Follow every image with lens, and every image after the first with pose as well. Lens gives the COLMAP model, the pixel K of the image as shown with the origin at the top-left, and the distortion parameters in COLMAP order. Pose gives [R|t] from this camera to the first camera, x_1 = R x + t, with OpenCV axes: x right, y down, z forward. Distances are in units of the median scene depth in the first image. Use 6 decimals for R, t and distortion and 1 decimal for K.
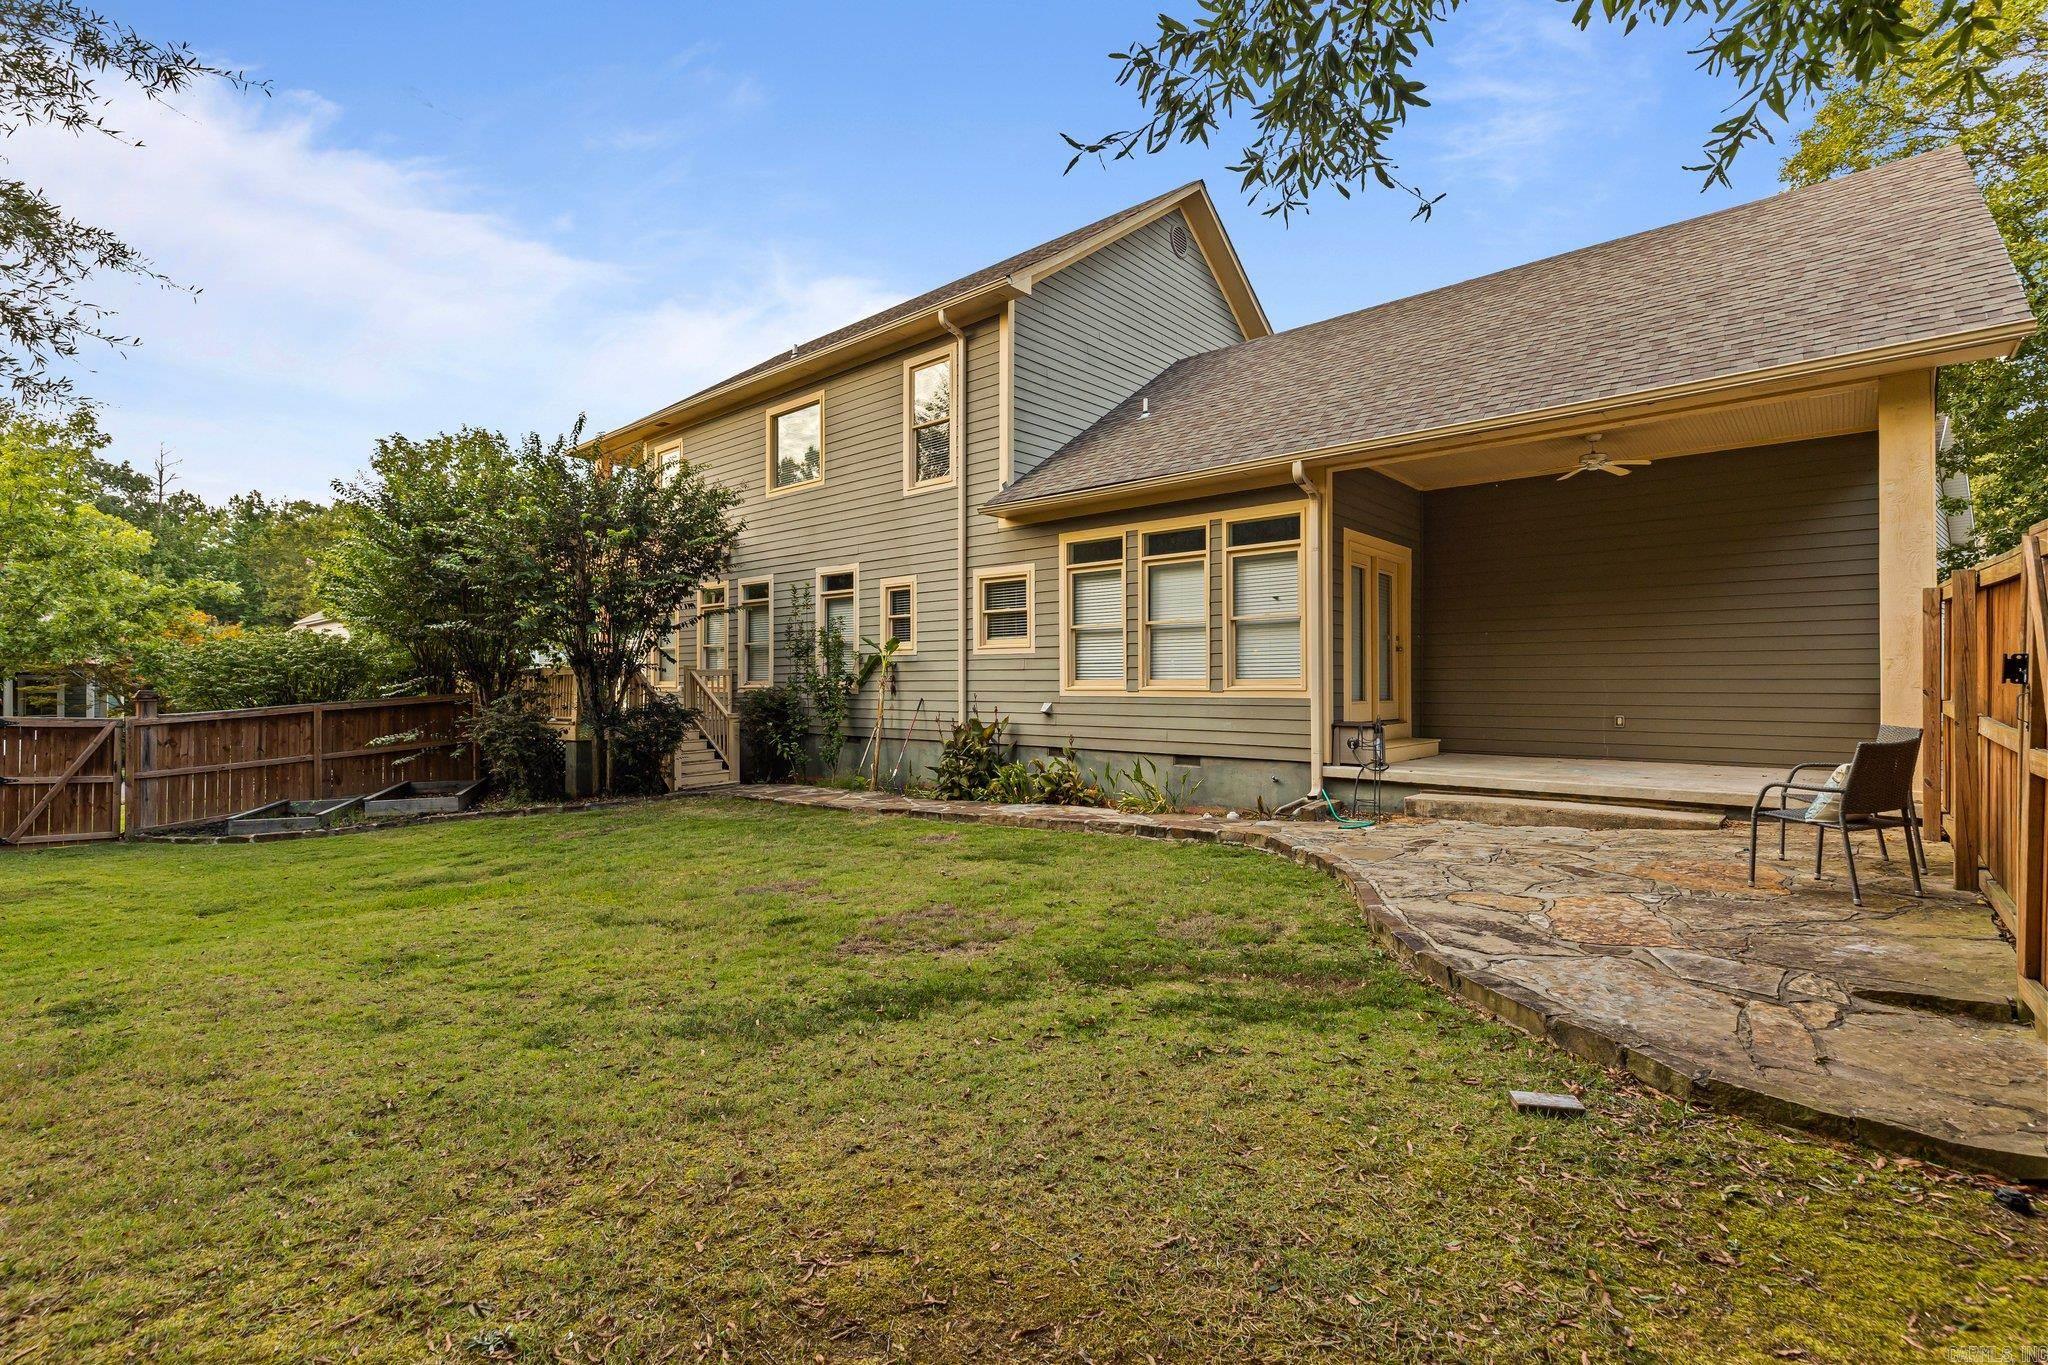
lens RADIAL K [[932.3, 0, 1022.1], [0, 932.3, 686.9], [0, 0, 1]] dist [0.001214, -0.000064]
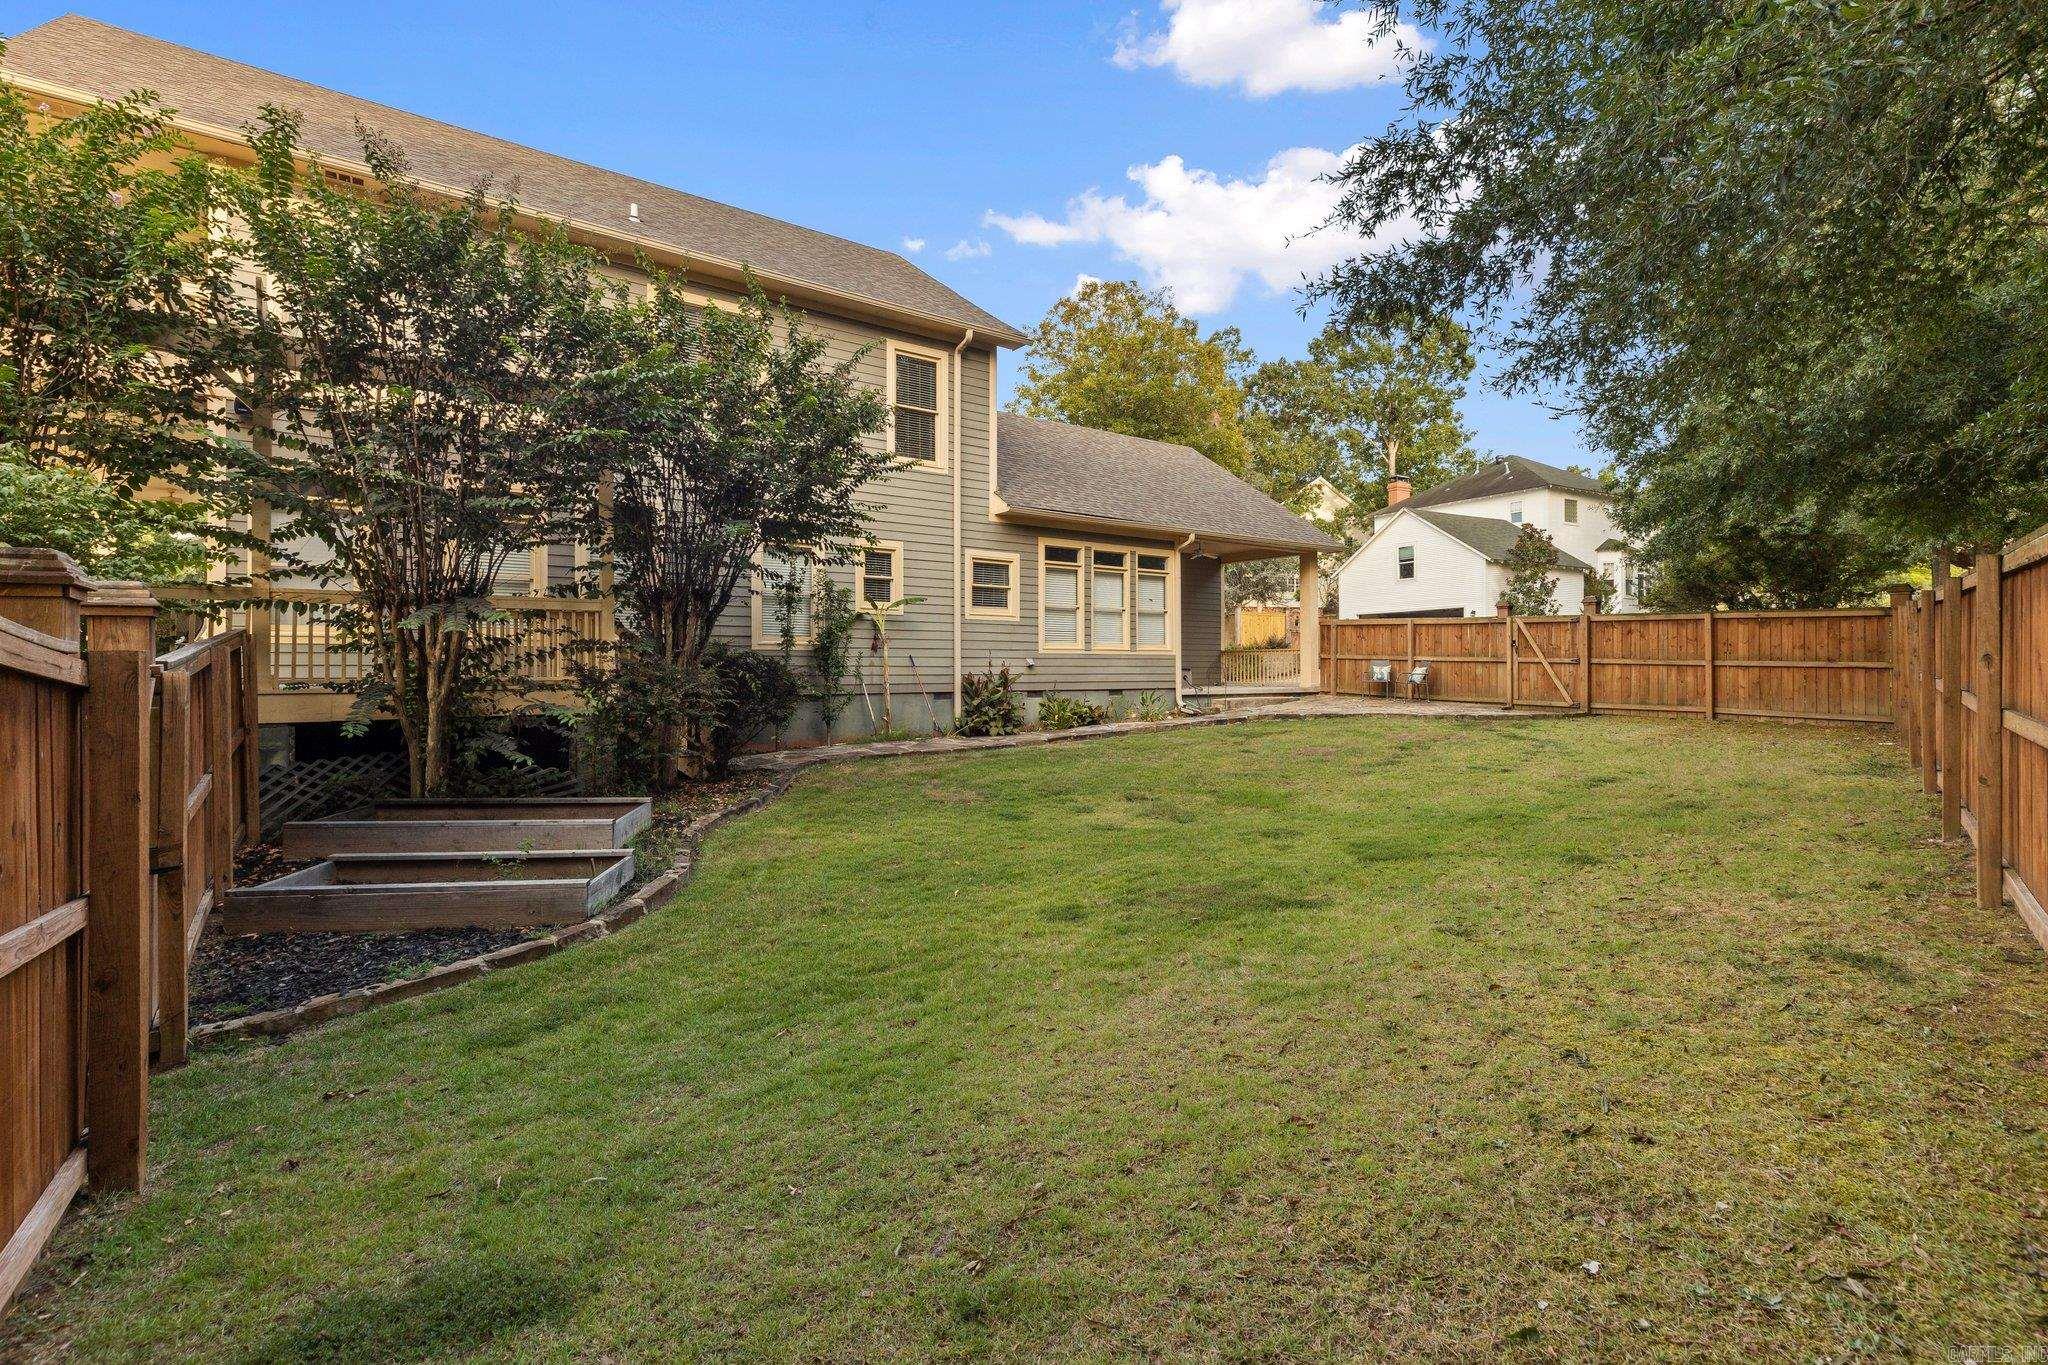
lens RADIAL K [[932.3, 0, 1021.2], [0, 932.3, 674.5], [0, 0, 1]] dist [0.001214, -0.000064]
pose [[0.196830, -0.002483, 0.980434, -1.305373], [0.006359, 0.999979, 0.001256, 0.038696], [-0.980417, 0.005987, 0.196842, 0.739764]]
